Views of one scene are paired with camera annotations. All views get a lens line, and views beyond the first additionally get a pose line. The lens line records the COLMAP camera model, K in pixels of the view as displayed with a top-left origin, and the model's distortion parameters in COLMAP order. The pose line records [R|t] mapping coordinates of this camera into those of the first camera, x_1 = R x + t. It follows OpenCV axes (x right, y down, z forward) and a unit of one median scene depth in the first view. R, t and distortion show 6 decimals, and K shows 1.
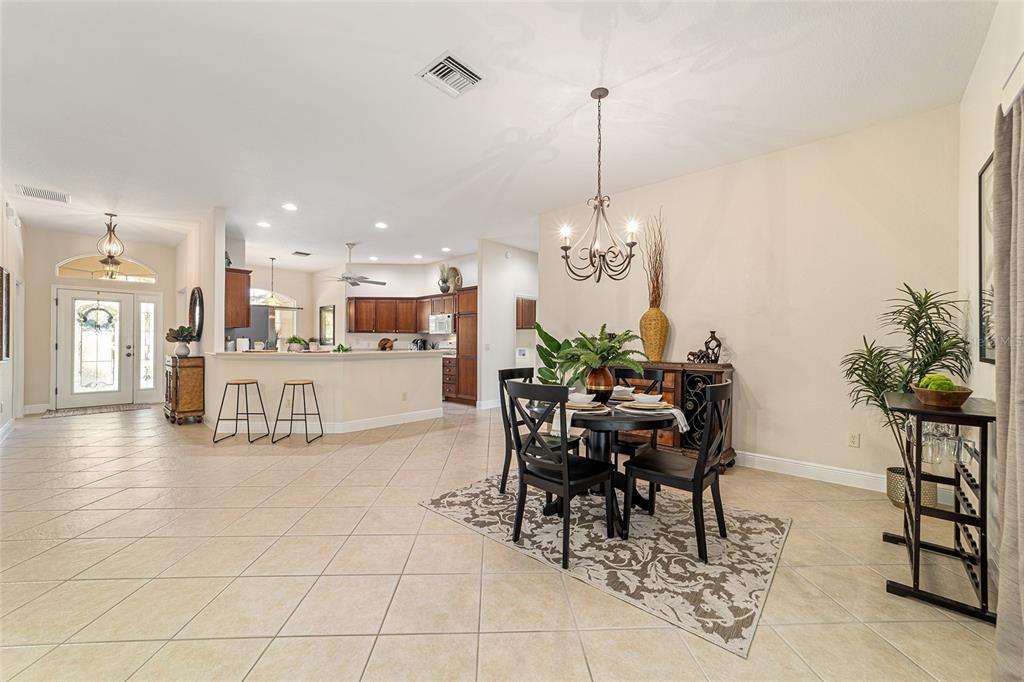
lens RADIAL K [[392.3, 0, 510.3], [0, 392.3, 340.3], [0, 0, 1]] dist [-0.021444, 0.009404]
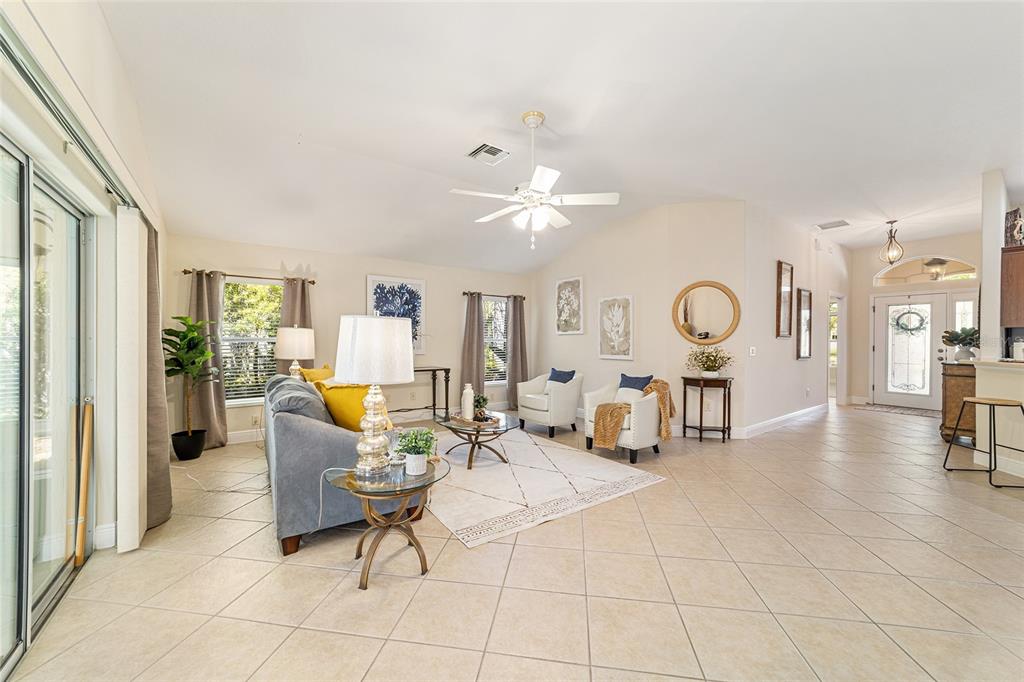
lens RADIAL K [[392.3, 0, 510.3], [0, 392.3, 340.3], [0, 0, 1]] dist [-0.021444, 0.009404]
pose [[-0.197223, -0.000654, -0.980358, 0.178009], [-0.003146, 0.999995, -0.000034, -0.005821], [0.980354, 0.003077, -0.197224, 0.209948]]
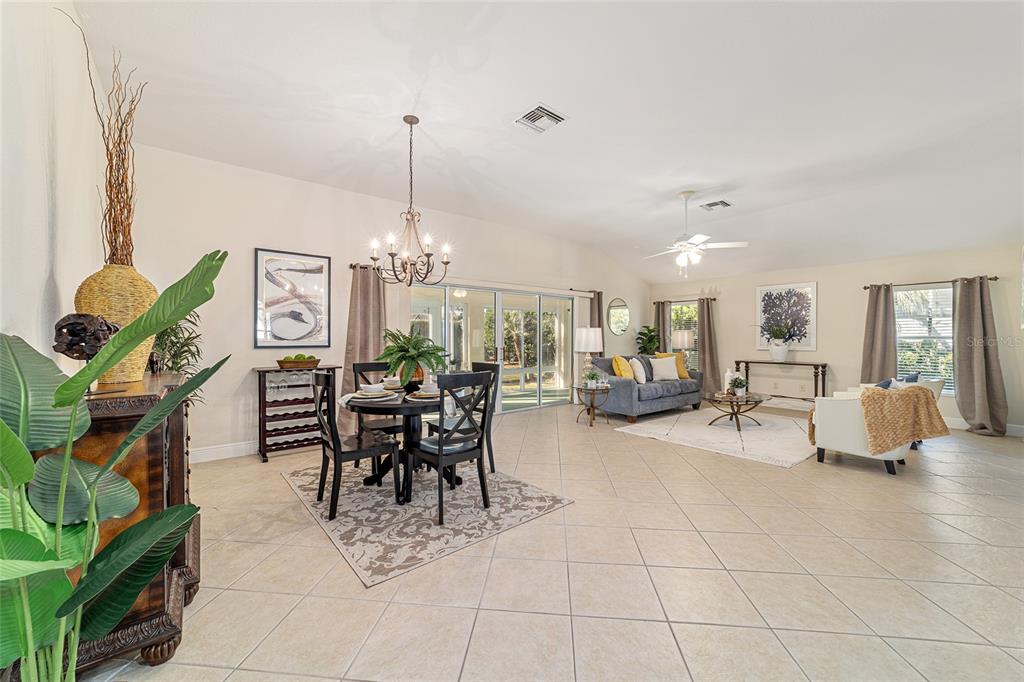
lens RADIAL K [[393.0, 0, 512.0], [0, 393.0, 341.0], [0, 0, 1]] dist [-0.018424, 0.000055]
pose [[-0.989807, -0.006781, 0.142253, -0.112275], [-0.005545, 0.999943, 0.009087, -0.001204], [-0.142307, 0.008206, -0.989789, 1.037696]]
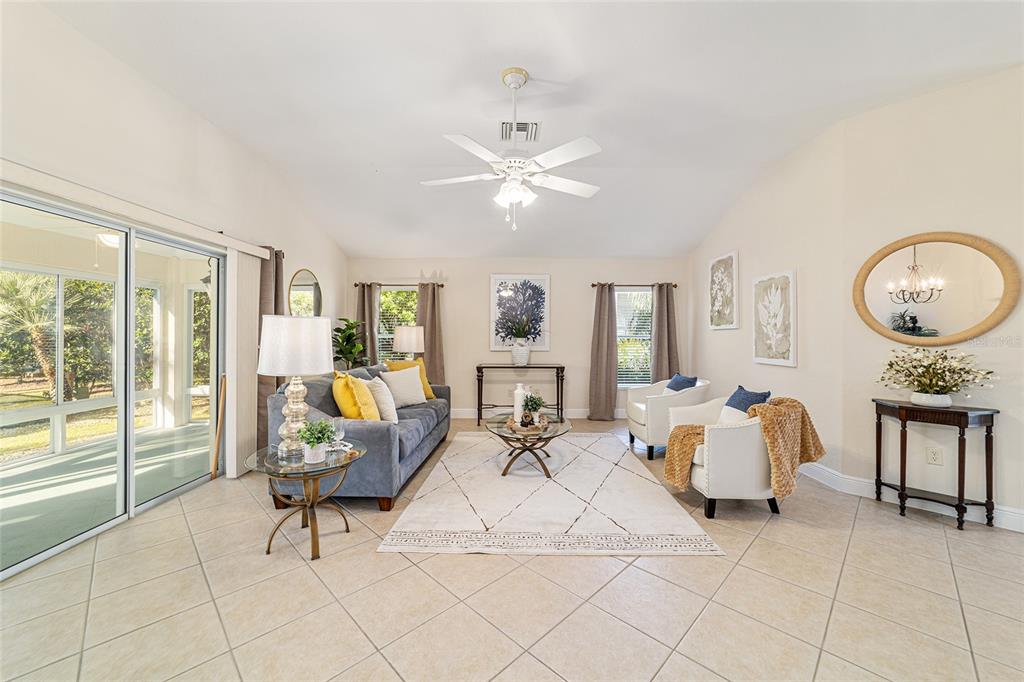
lens RADIAL K [[392.1, 0, 511.5], [0, 392.1, 335.8], [0, 0, 1]] dist [-0.020219, 0.009254]
pose [[-0.735977, -0.002741, -0.677001, -0.049845], [-0.005327, 0.999984, 0.001743, -0.008207], [0.676986, 0.004889, -0.735980, 0.474092]]
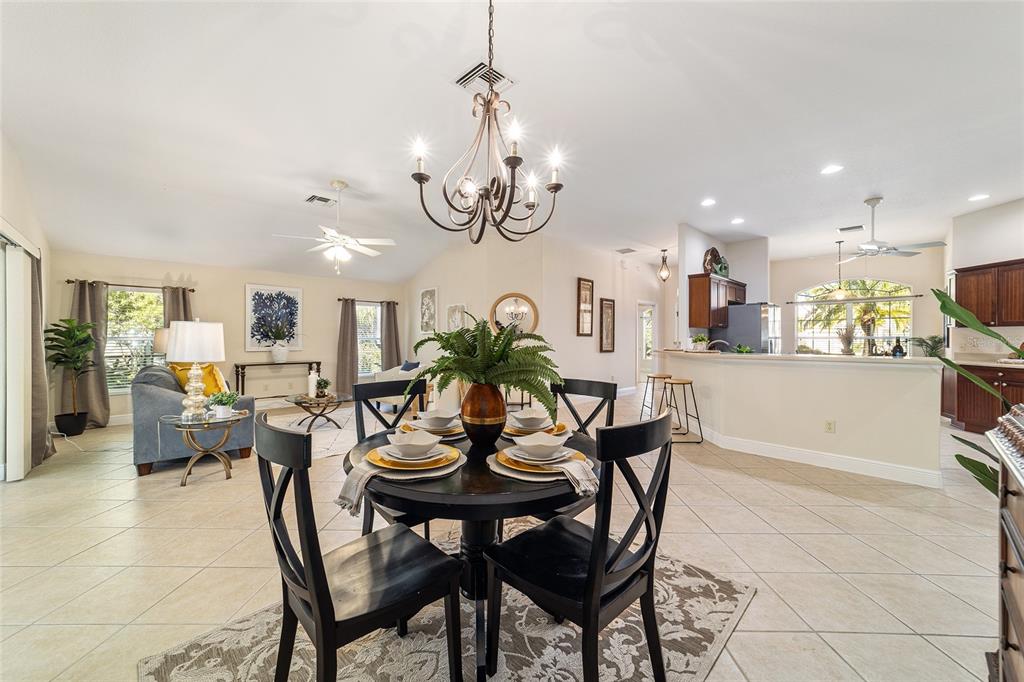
lens RADIAL K [[392.3, 0, 510.3], [0, 392.3, 340.3], [0, 0, 1]] dist [-0.021444, 0.009404]
pose [[-0.060963, -0.001352, -0.998139, 0.406512], [0.000618, 0.999999, -0.001392, 0.002199], [0.998140, -0.000702, -0.060962, 0.530969]]
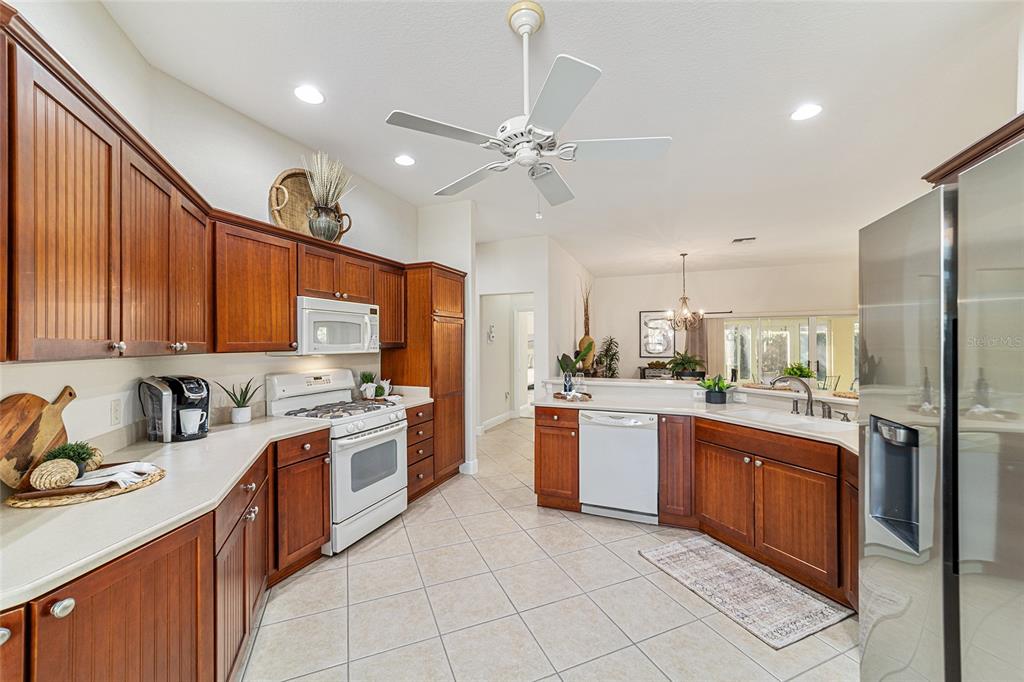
lens RADIAL K [[401.7, 0, 512.0], [0, 401.7, 341.0], [0, 0, 1]] dist [-0.000919, 0.000092]
pose [[-0.361675, 0.003933, 0.932296, -0.875124], [0.001014, 0.999992, -0.003825, -0.039312], [-0.932304, -0.000438, -0.361677, 1.465851]]
